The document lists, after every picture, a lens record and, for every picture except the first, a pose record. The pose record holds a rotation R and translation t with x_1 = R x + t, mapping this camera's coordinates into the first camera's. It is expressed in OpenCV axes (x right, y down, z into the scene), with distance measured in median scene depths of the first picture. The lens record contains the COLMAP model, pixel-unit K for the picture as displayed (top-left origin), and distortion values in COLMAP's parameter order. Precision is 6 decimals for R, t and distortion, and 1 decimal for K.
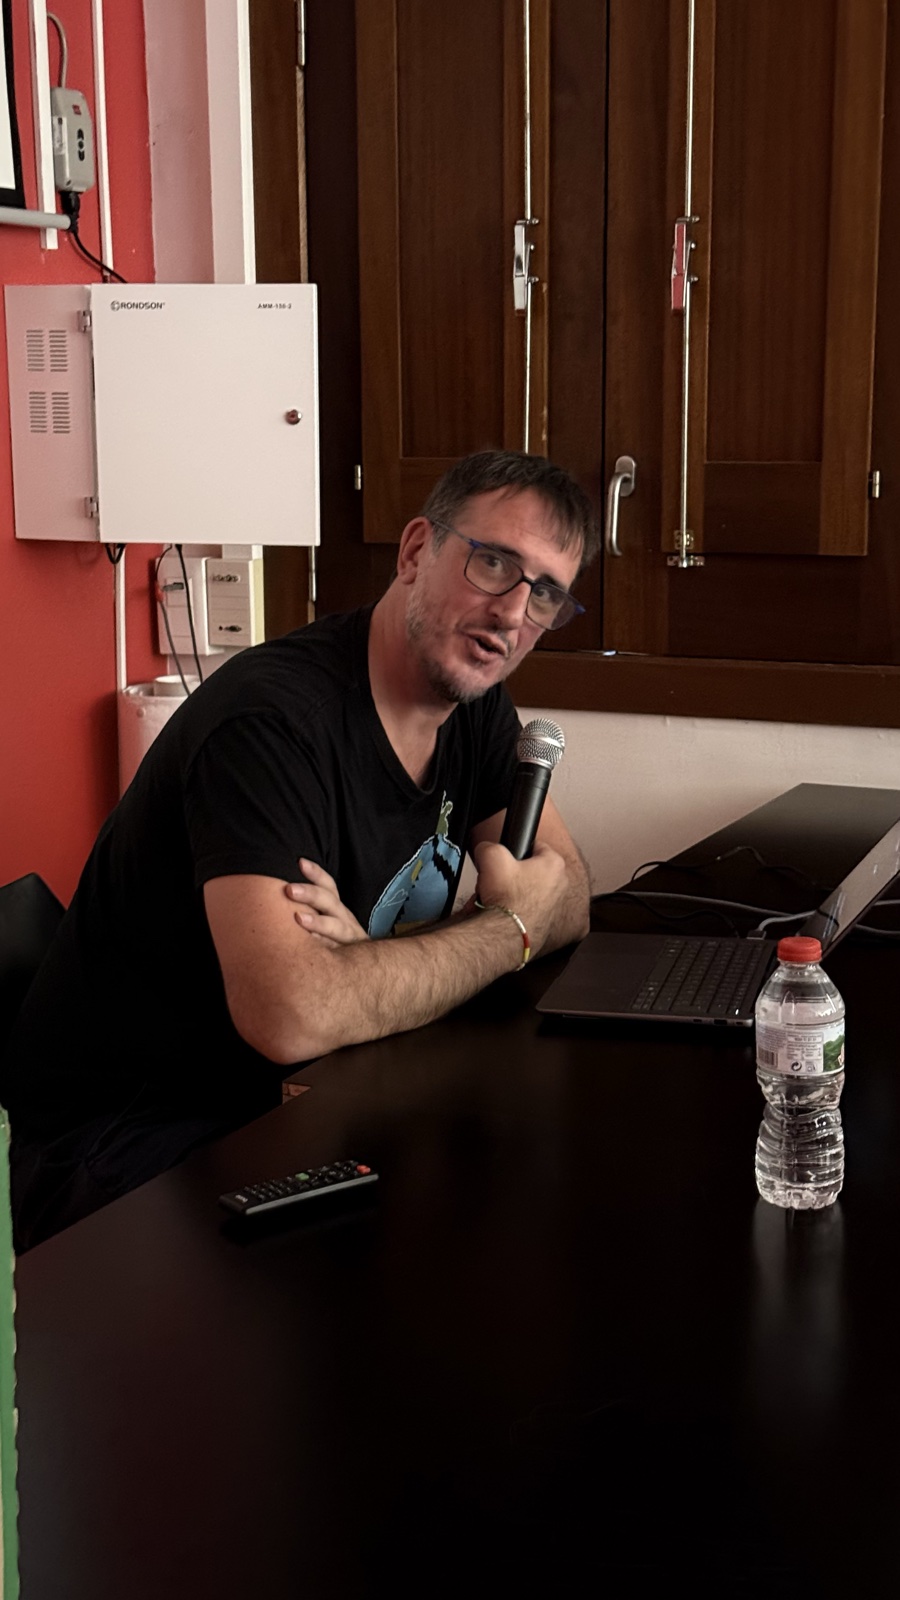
lens RADIAL K [[2246.3, 0, 448.6], [0, 2246.3, 801.5], [0, 0, 1]] dist [0.141777, 0.000000]
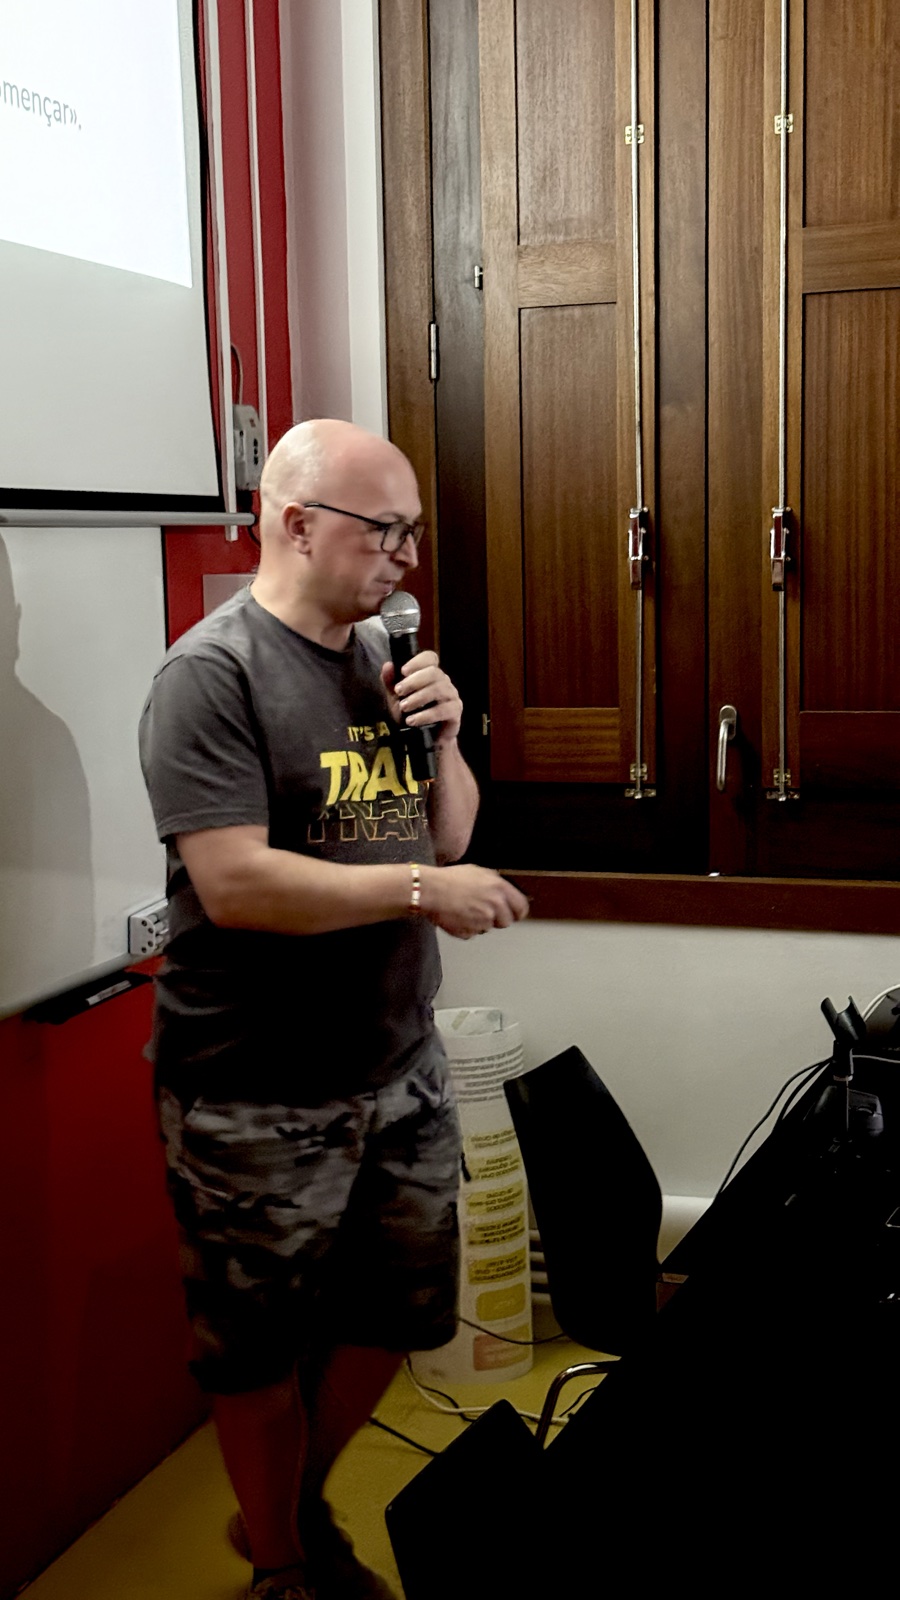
lens RADIAL K [[2246.3, 0, 428.9], [0, 2246.3, 827.5], [0, 0, 1]] dist [0.141777, 0.000000]
pose [[0.996130, -0.023918, 0.084577, -0.175224], [0.028515, 0.998157, -0.053575, -0.032817], [-0.083140, 0.055780, 0.994976, -0.140450]]
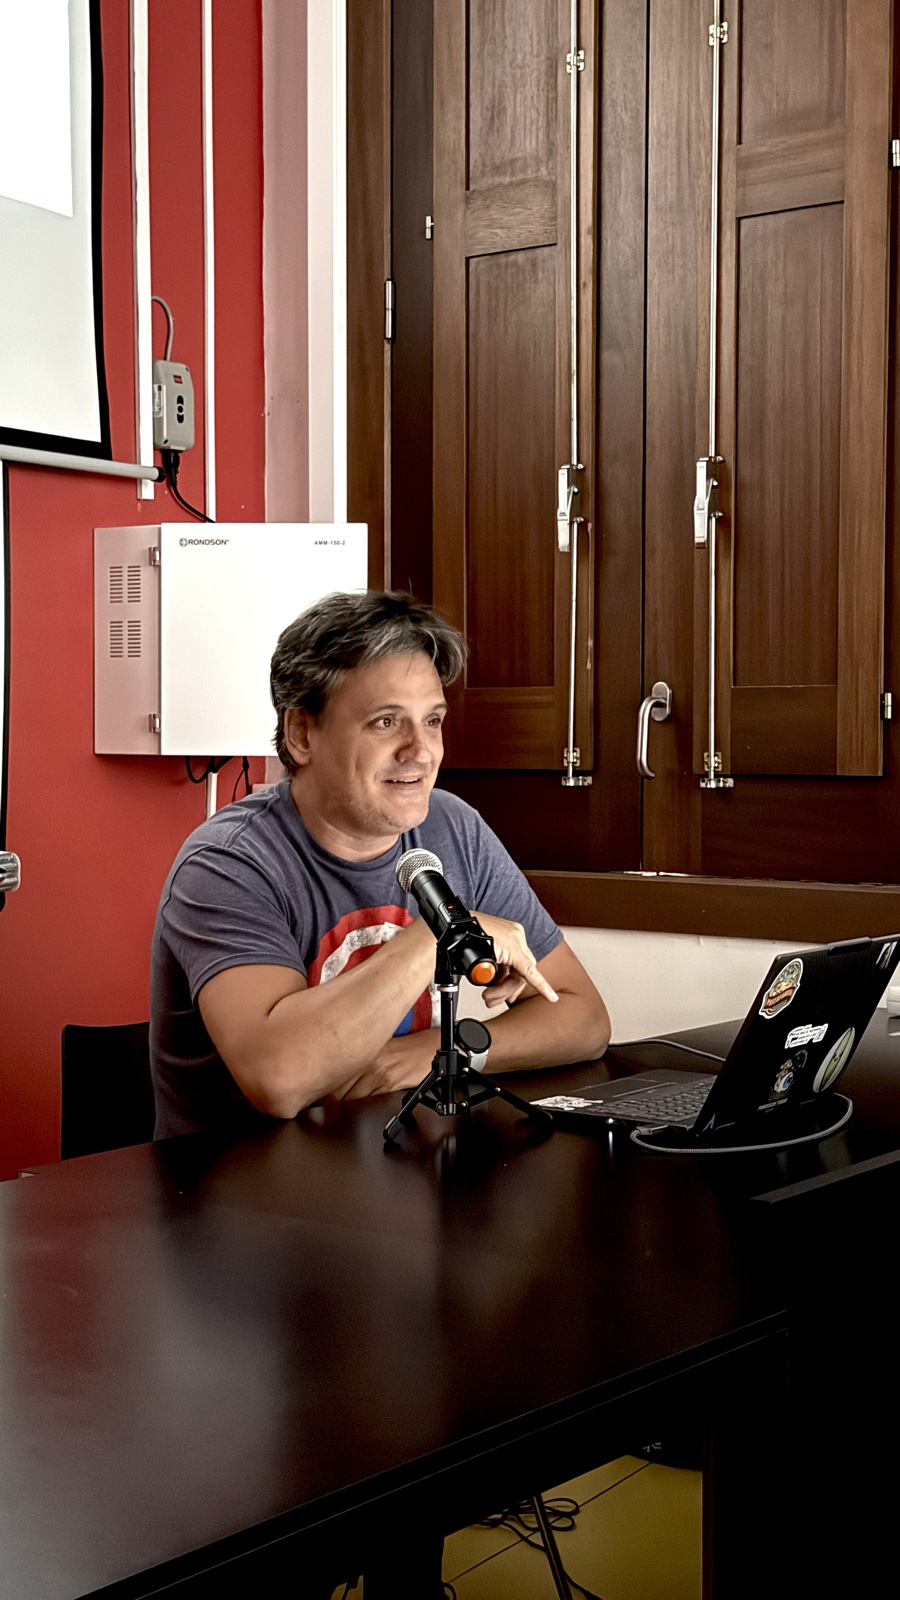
lens RADIAL K [[2246.3, 0, 447.2], [0, 2246.3, 803.9], [0, 0, 1]] dist [0.141777, 0.000000]
pose [[0.977983, 0.015049, -0.208141, 0.198717], [-0.046705, 0.987881, -0.148022, 0.059573], [0.203391, 0.154485, 0.966833, -0.010007]]
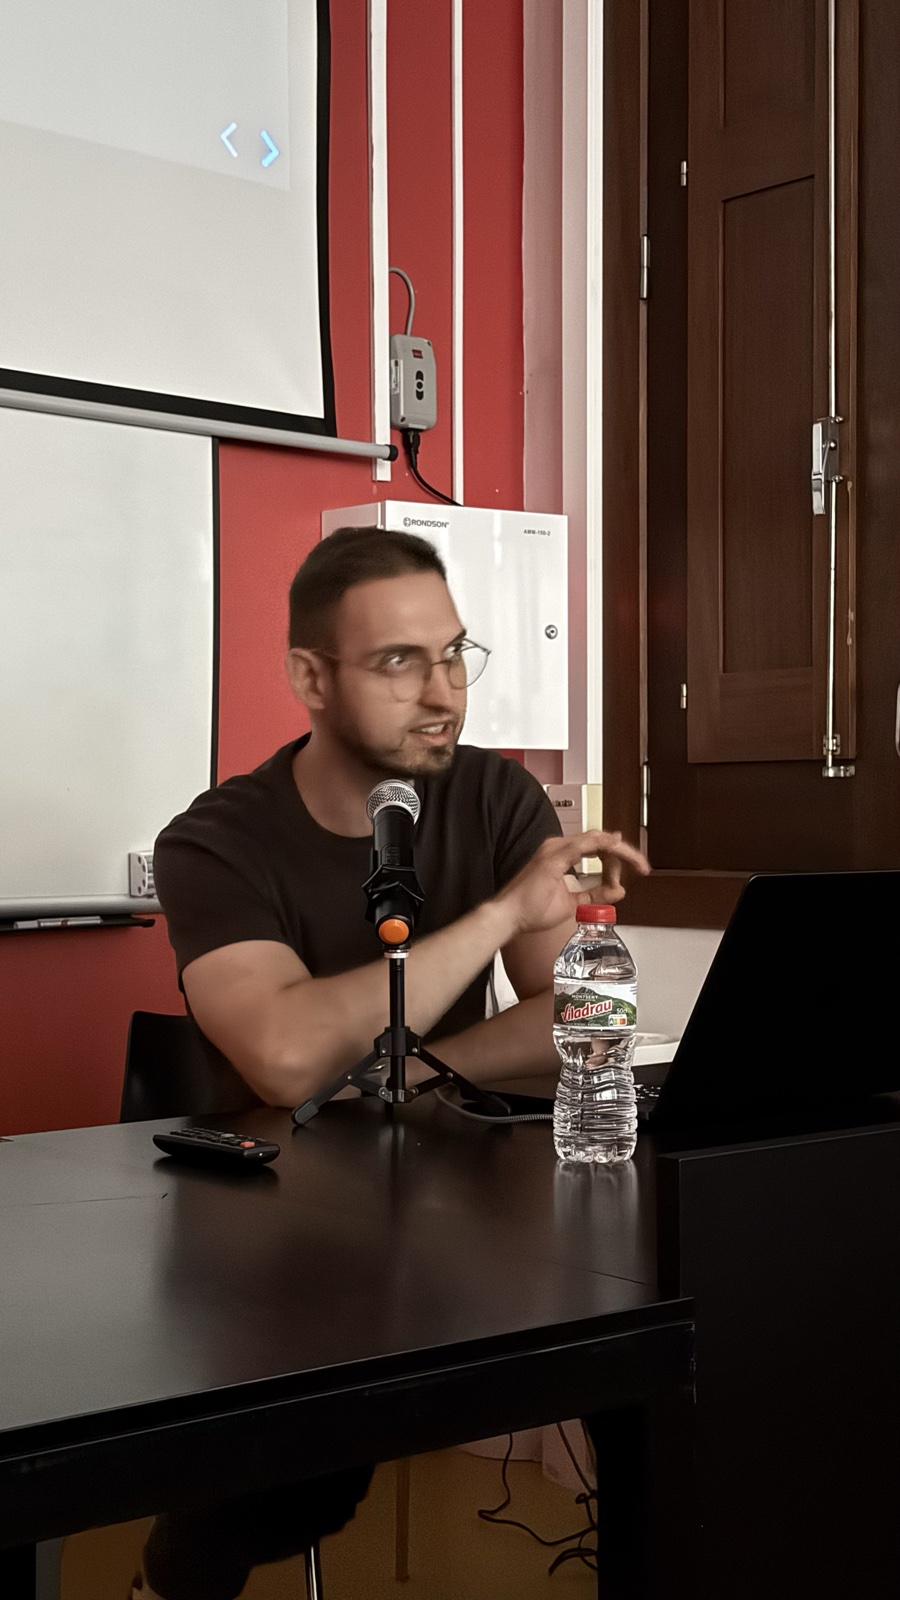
lens RADIAL K [[2246.3, 0, 446.4], [0, 2246.3, 801.6], [0, 0, 1]] dist [0.141777, 0.000000]
pose [[0.906558, 0.001343, -0.422079, 0.288885], [-0.081218, 0.981862, -0.171318, 0.077375], [0.414193, 0.189590, 0.890224, 0.116640]]
